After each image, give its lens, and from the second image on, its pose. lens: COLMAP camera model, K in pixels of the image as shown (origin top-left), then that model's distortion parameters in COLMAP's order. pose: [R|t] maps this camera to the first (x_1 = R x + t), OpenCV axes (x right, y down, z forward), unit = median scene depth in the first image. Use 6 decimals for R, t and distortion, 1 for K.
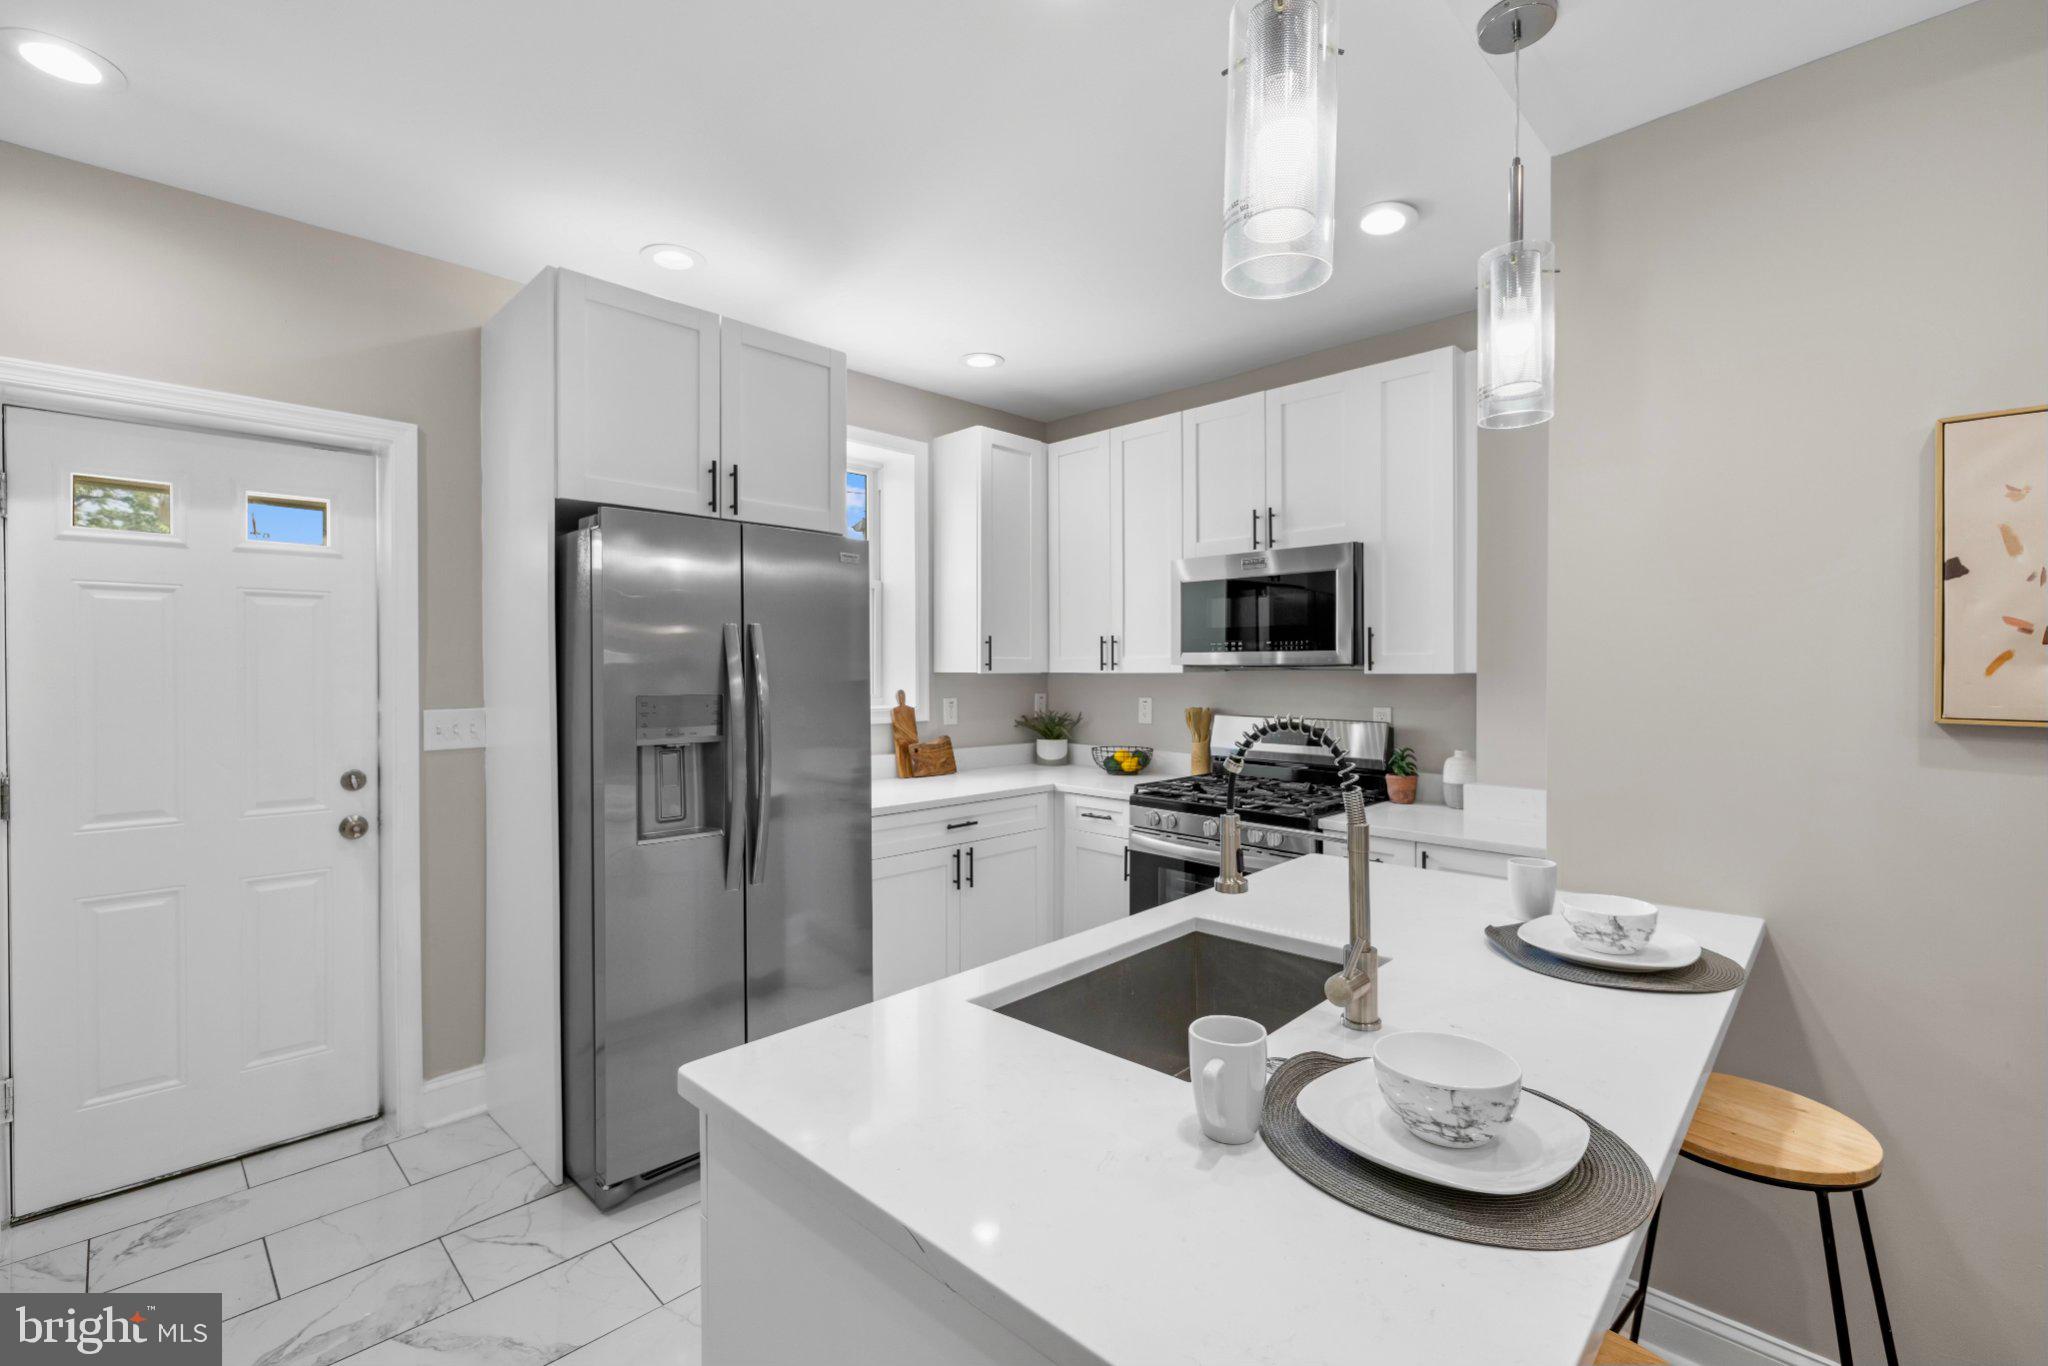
lens RADIAL K [[900.1, 0, 1031.7], [0, 900.1, 672.7], [0, 0, 1]] dist [0.003064, 0.000687]
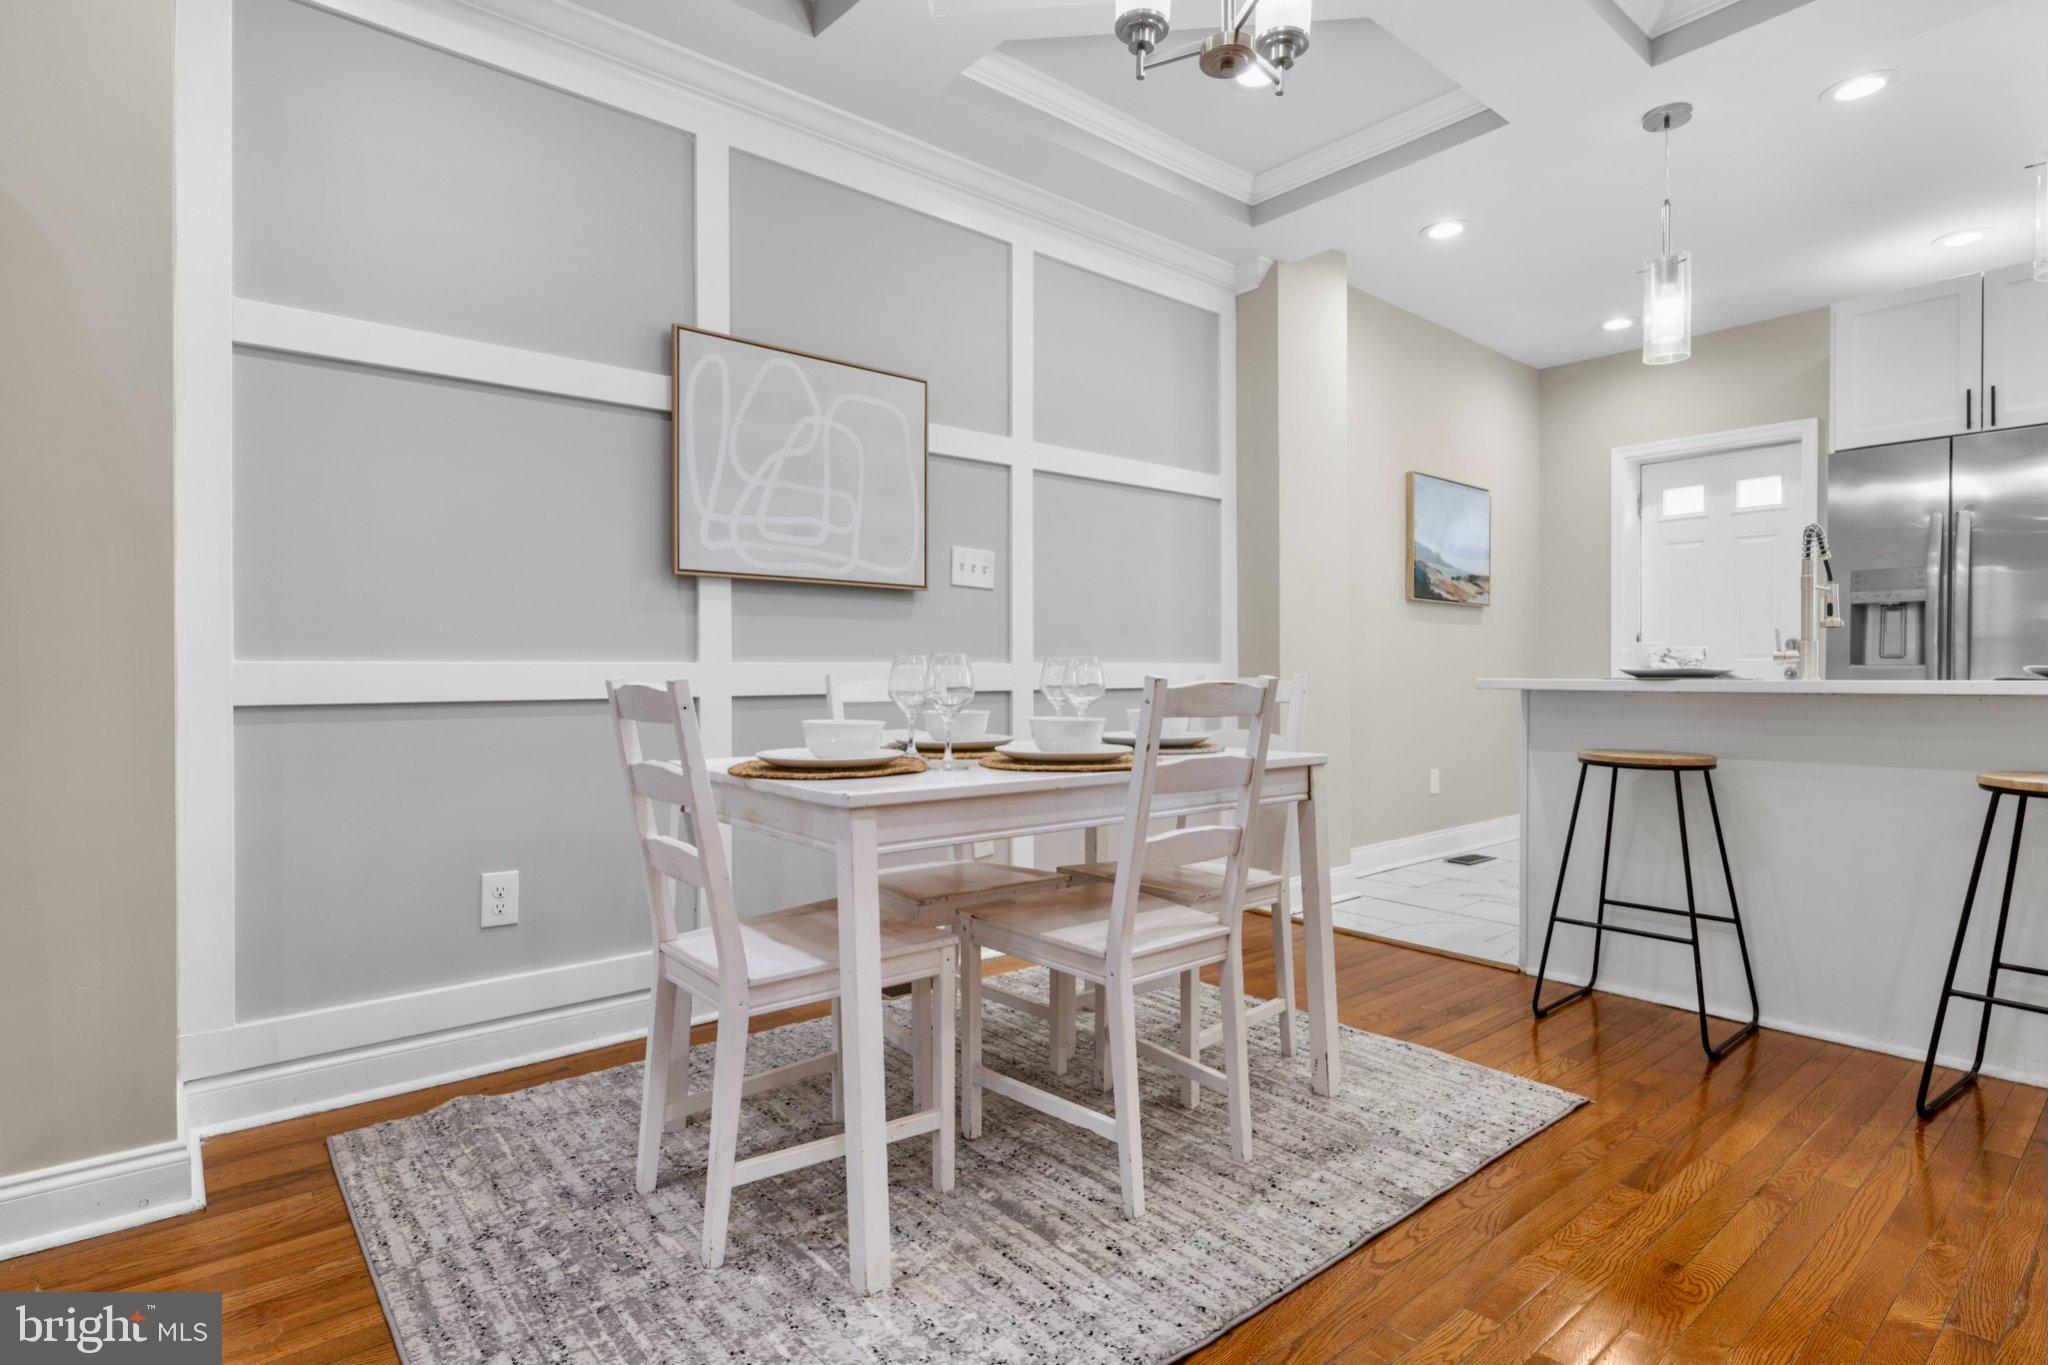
lens RADIAL K [[1044.3, 0, 1024.0], [0, 1044.3, 682.5], [0, 0, 1]] dist [0.001003, 0.000147]
pose [[-0.091964, 0.008438, -0.995727, 0.973035], [-0.003984, 0.999953, 0.008842, 0.136308], [0.995754, 0.004780, -0.091927, -0.156700]]
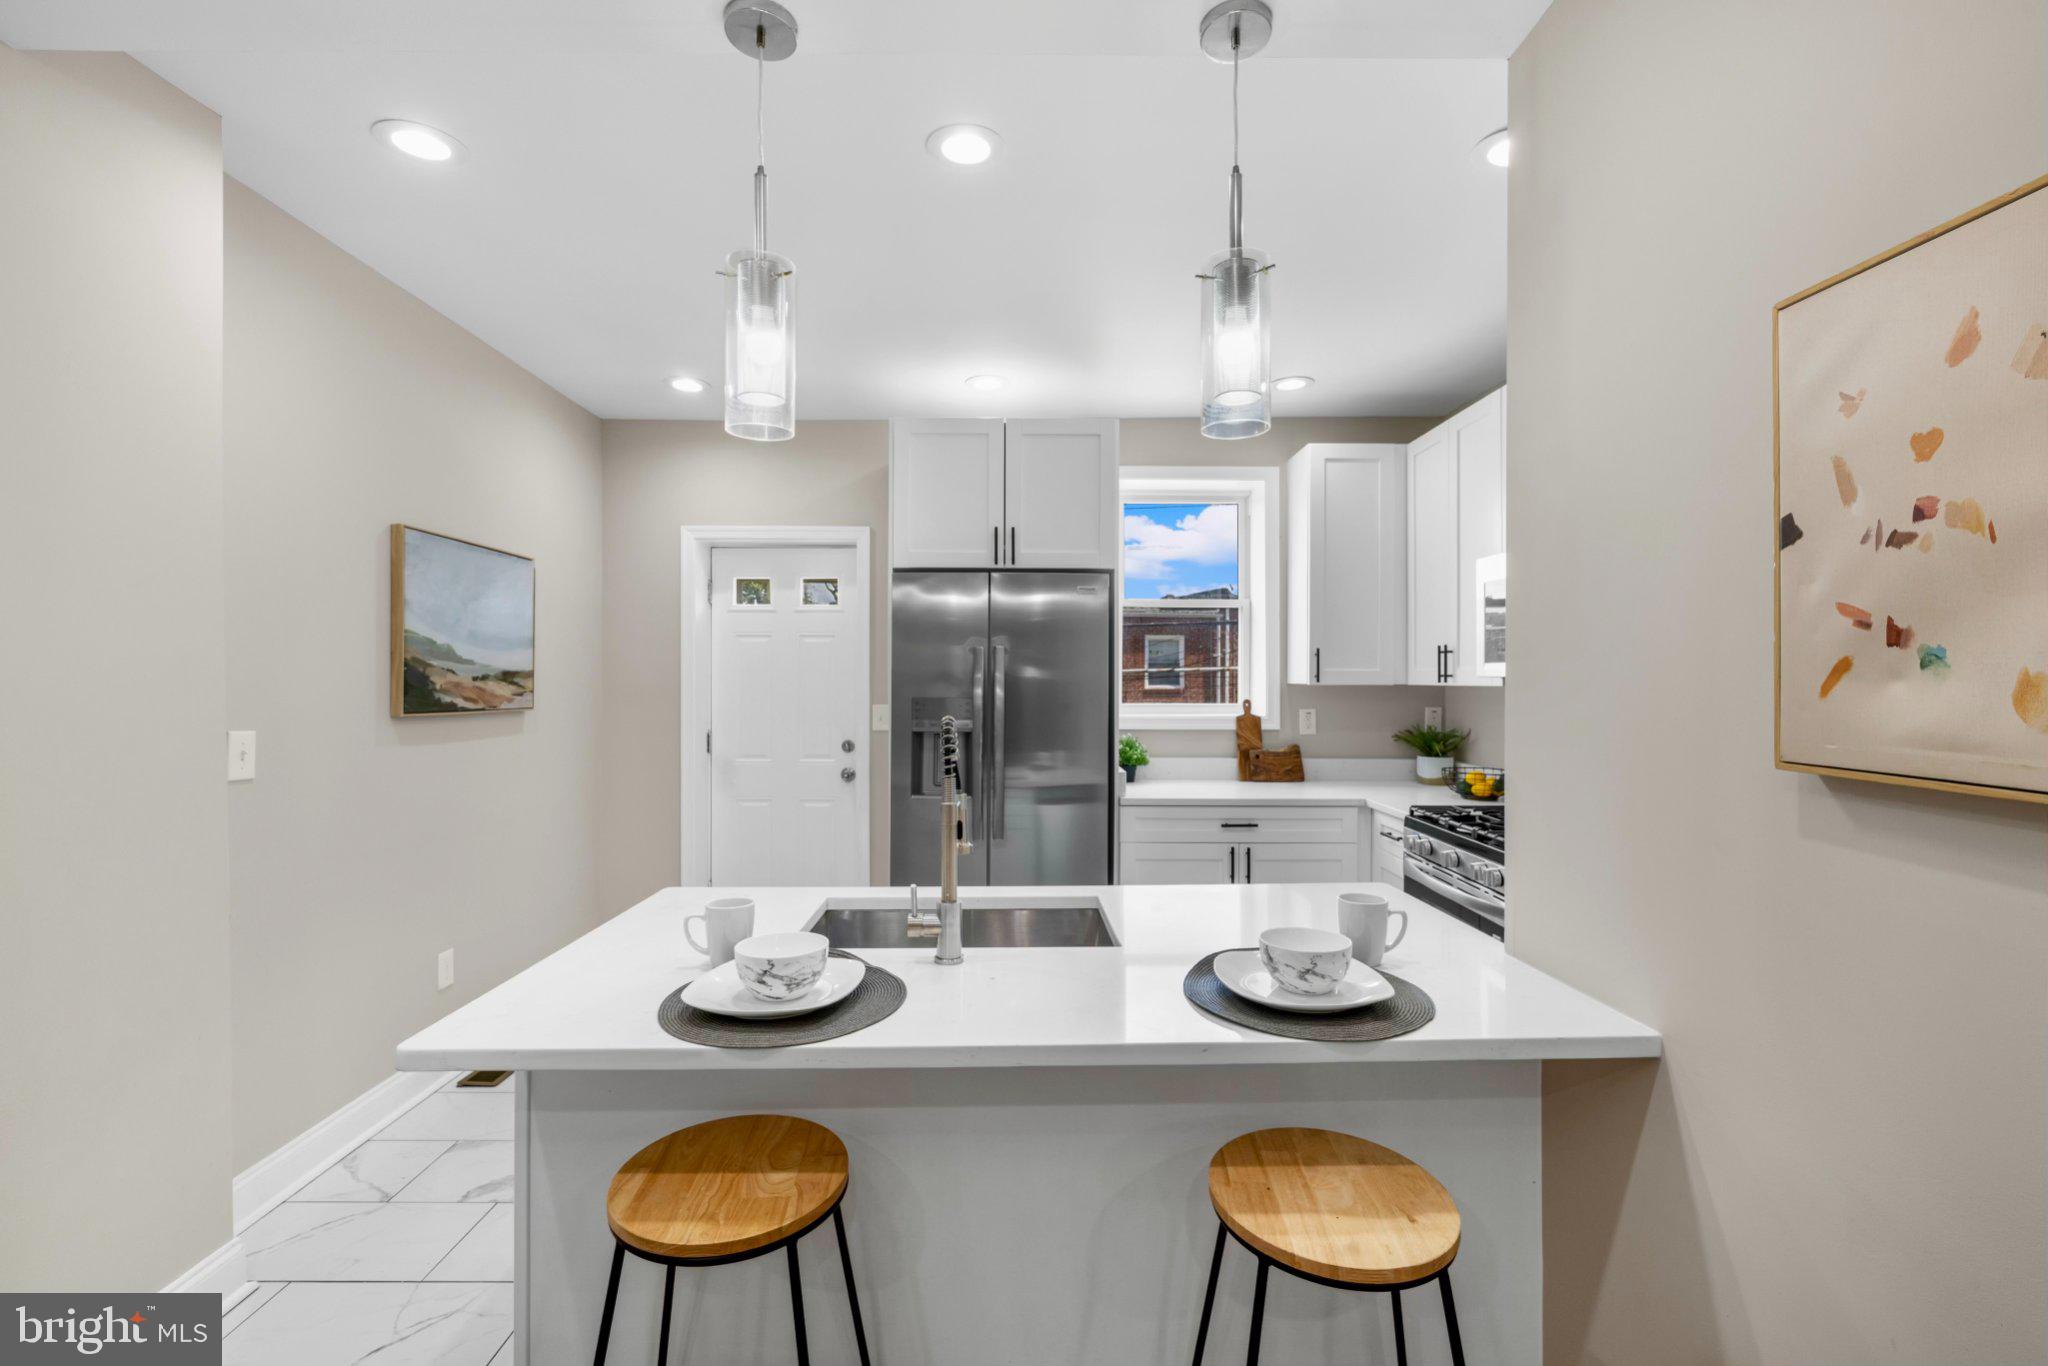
lens RADIAL K [[873.1, 0, 1024.0], [0, 873.1, 683.0], [0, 0, 1]] dist [-0.002704, -0.000094]
pose [[0.709904, 0.006351, -0.704269, 0.467088], [-0.006854, 0.999974, 0.002108, -0.001690], [0.704265, 0.003331, 0.709930, 0.074227]]
